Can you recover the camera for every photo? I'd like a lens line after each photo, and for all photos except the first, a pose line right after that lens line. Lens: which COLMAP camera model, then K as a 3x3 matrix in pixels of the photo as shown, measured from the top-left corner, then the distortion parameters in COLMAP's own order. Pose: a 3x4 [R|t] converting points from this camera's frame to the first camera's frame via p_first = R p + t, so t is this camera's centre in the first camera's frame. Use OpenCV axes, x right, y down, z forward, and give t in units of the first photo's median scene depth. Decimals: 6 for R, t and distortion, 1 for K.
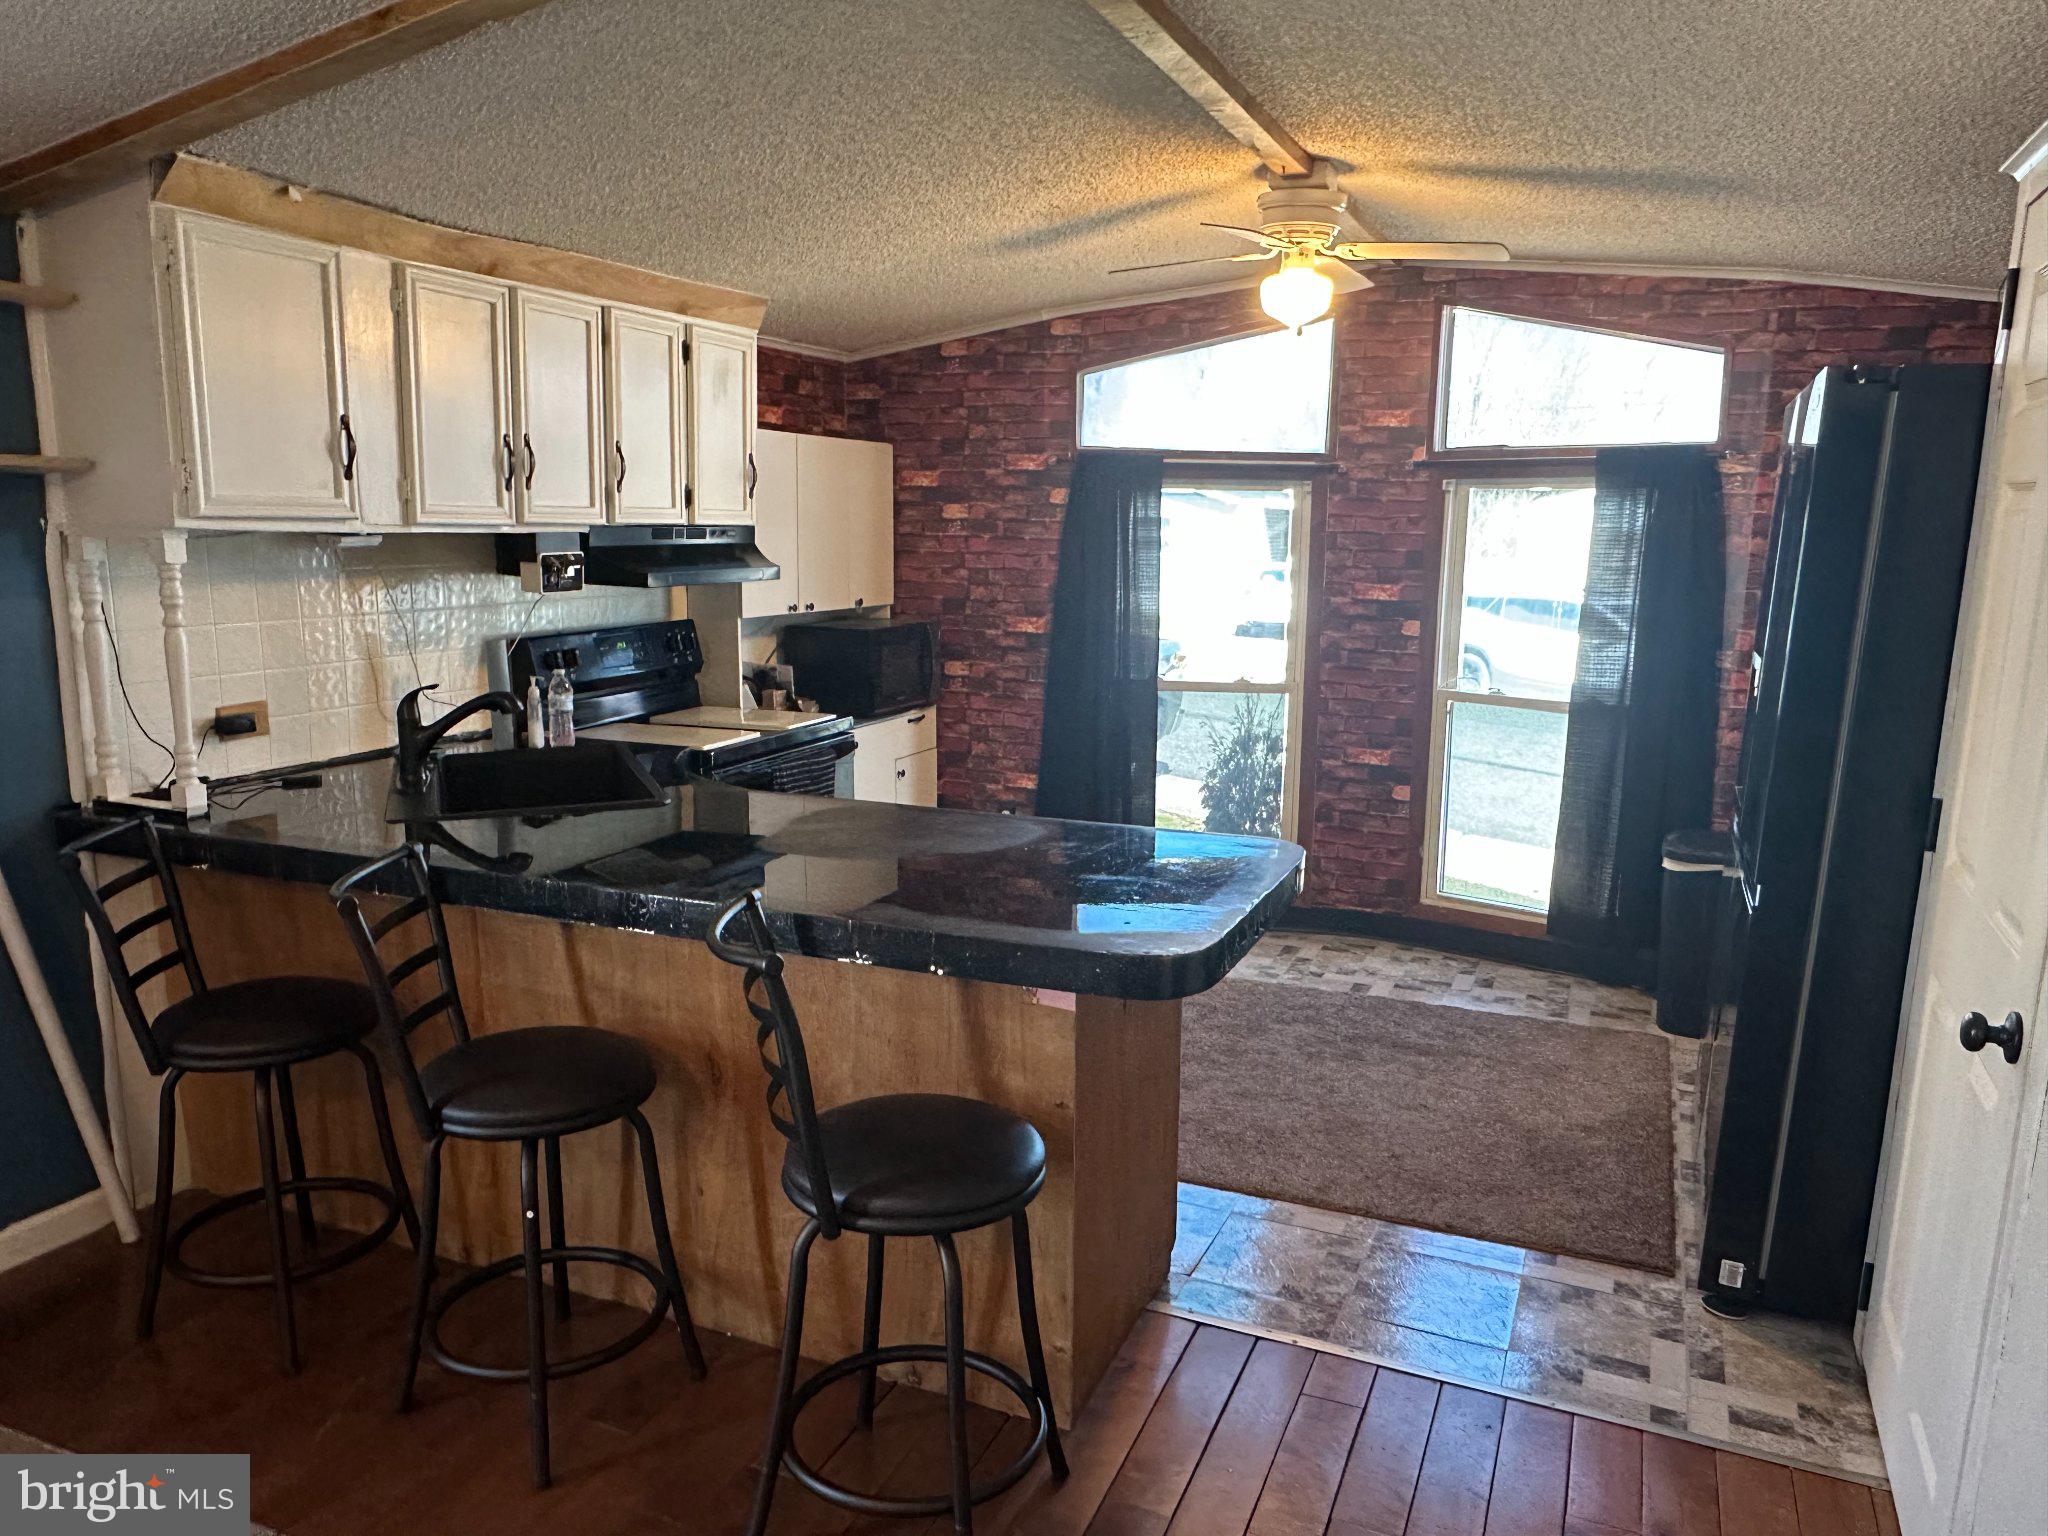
lens RADIAL K [[1419.9, 0, 1021.7], [0, 1419.9, 781.0], [0, 0, 1]] dist [-0.002845, -0.003178]
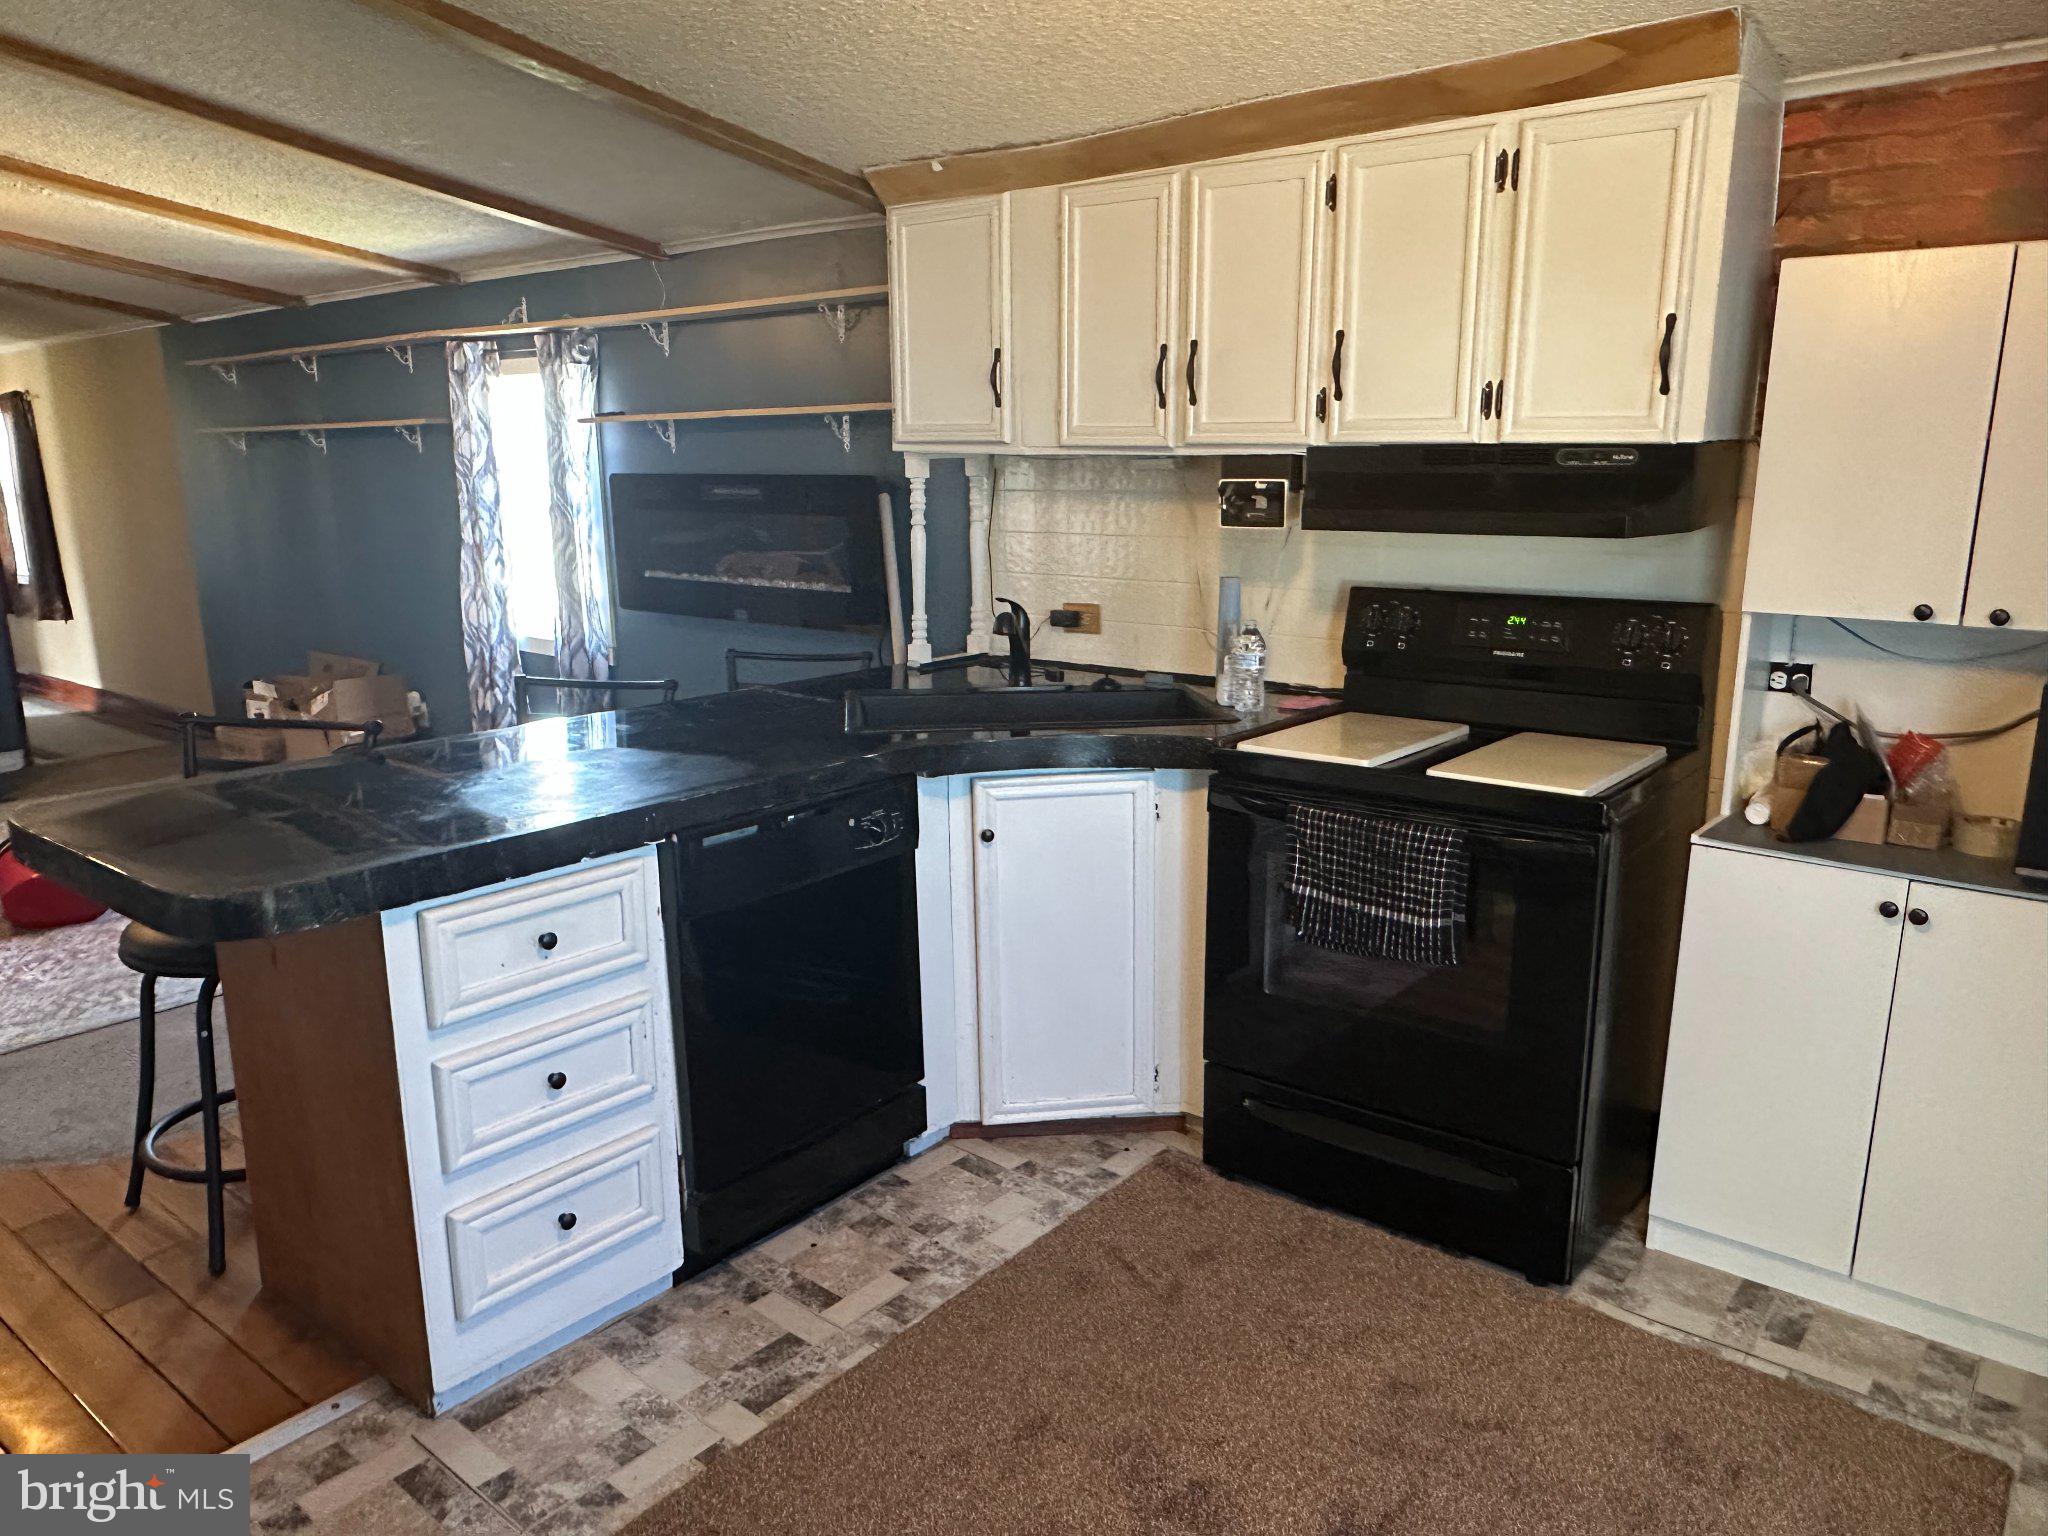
lens RADIAL K [[1419.9, 0, 1021.7], [0, 1419.9, 781.0], [0, 0, 1]] dist [-0.002845, -0.003178]
pose [[-0.267832, 0.207704, -0.940811, 0.398632], [-0.174266, 0.949937, 0.259330, -0.139923], [0.947574, 0.233408, -0.218228, 0.828196]]
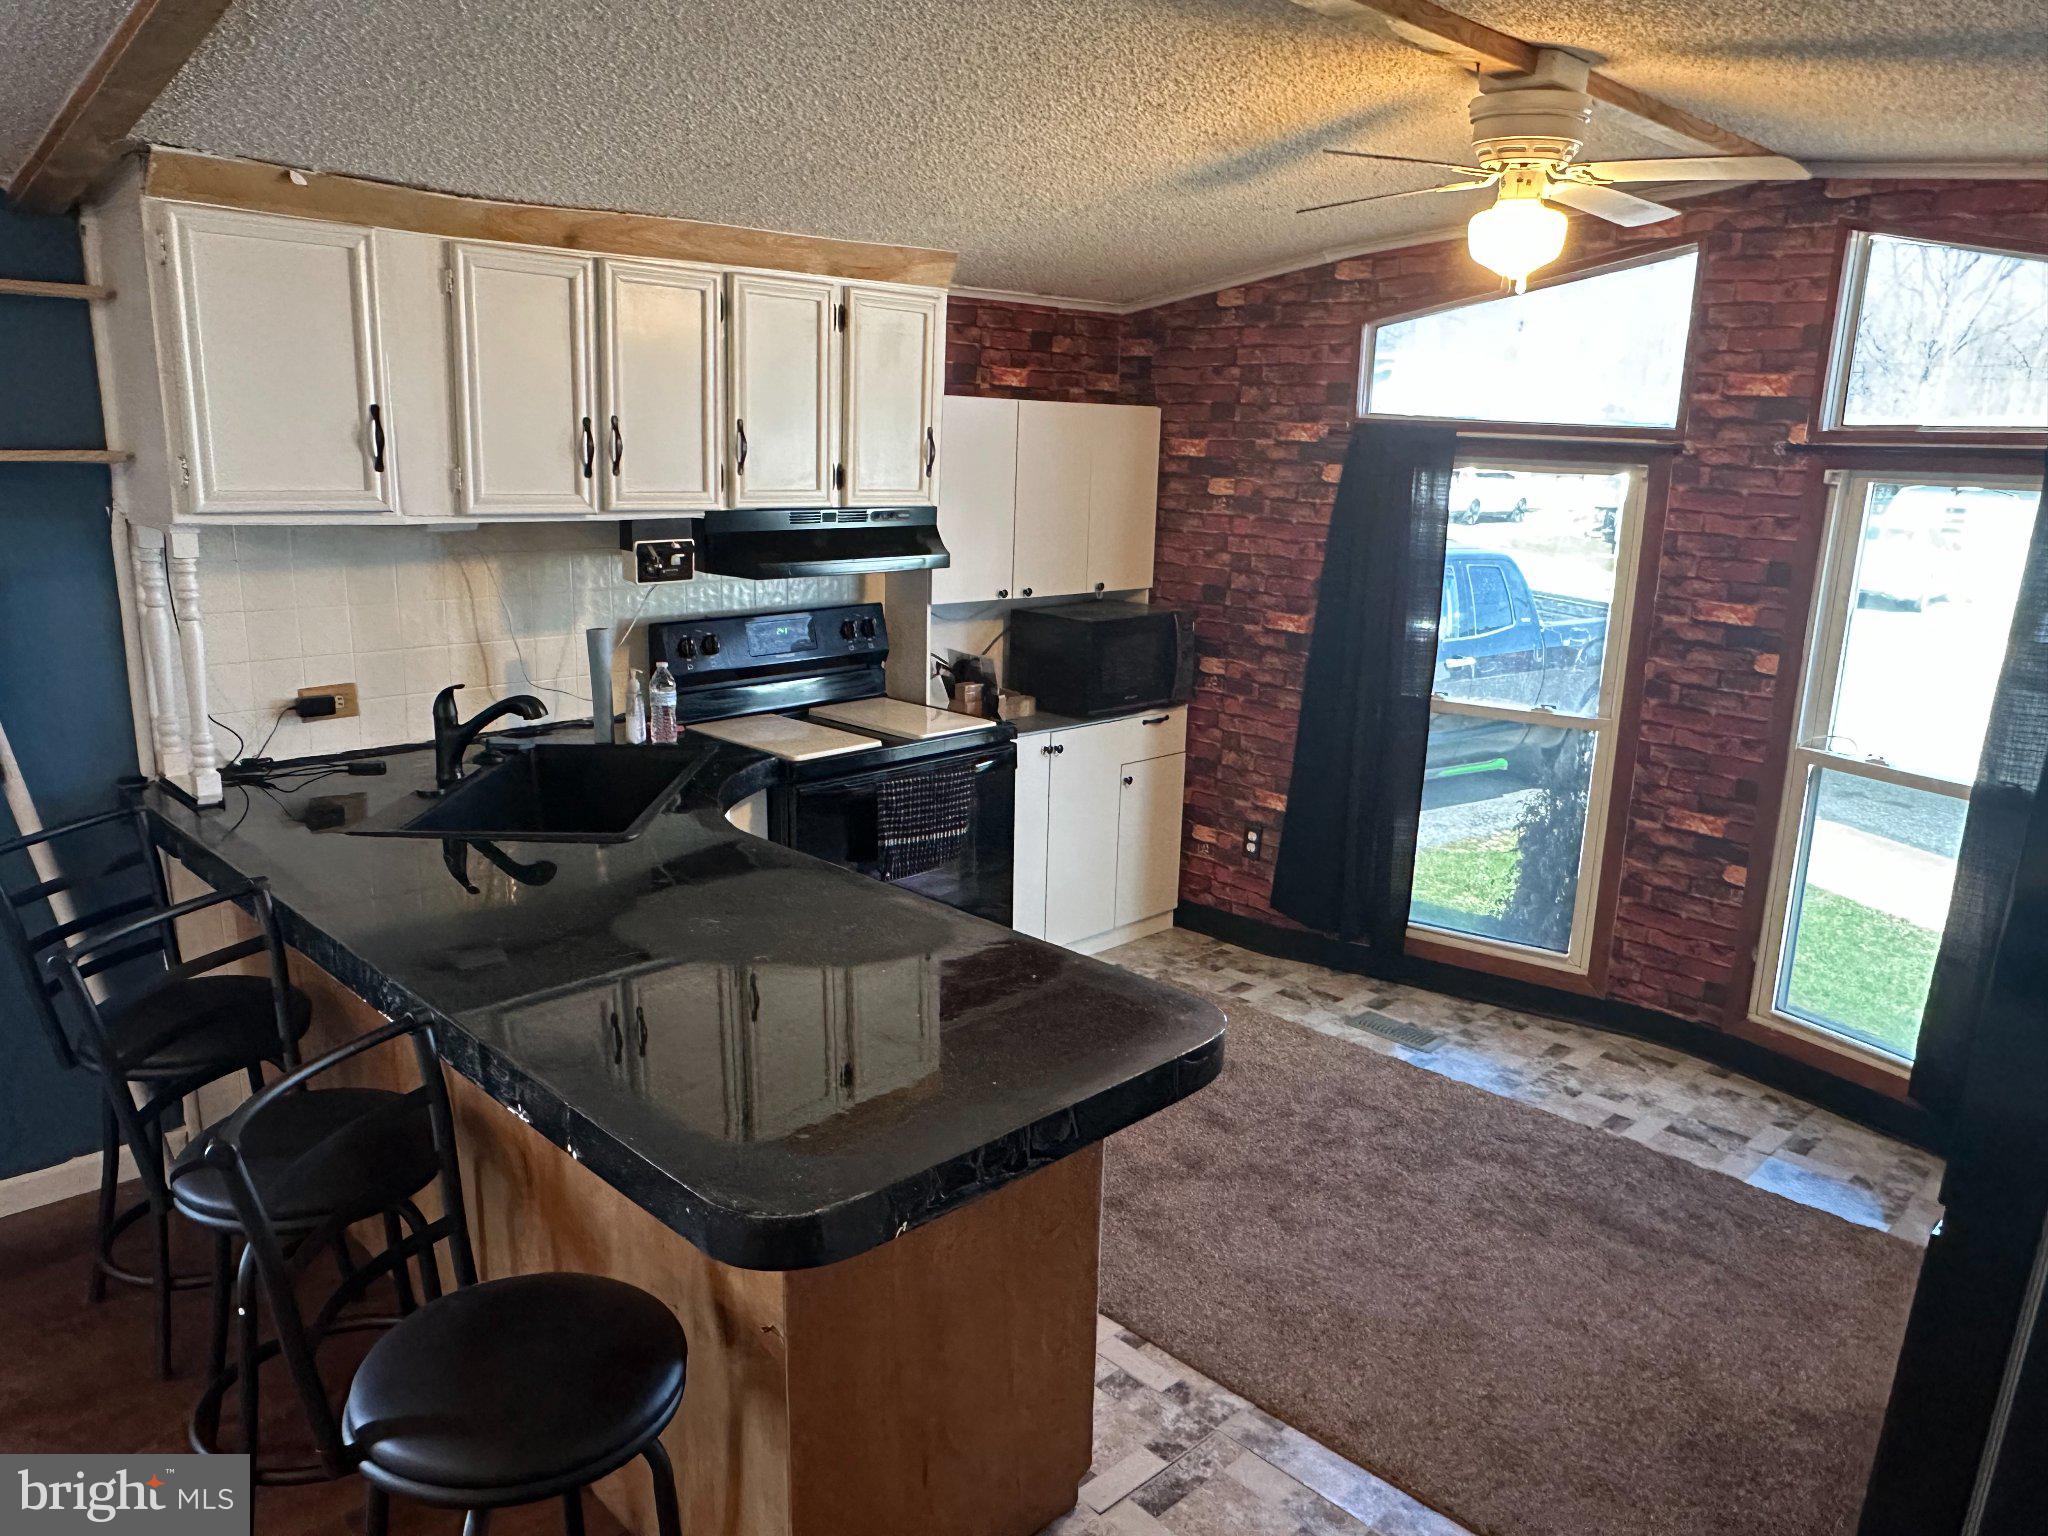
lens RADIAL K [[1419.9, 0, 1021.7], [0, 1419.9, 781.0], [0, 0, 1]] dist [-0.002845, -0.003178]
pose [[0.928126, 0.103827, -0.357495, 0.189040], [-0.085456, 0.994096, 0.066855, -0.064522], [0.362326, -0.031499, 0.931519, 0.153130]]
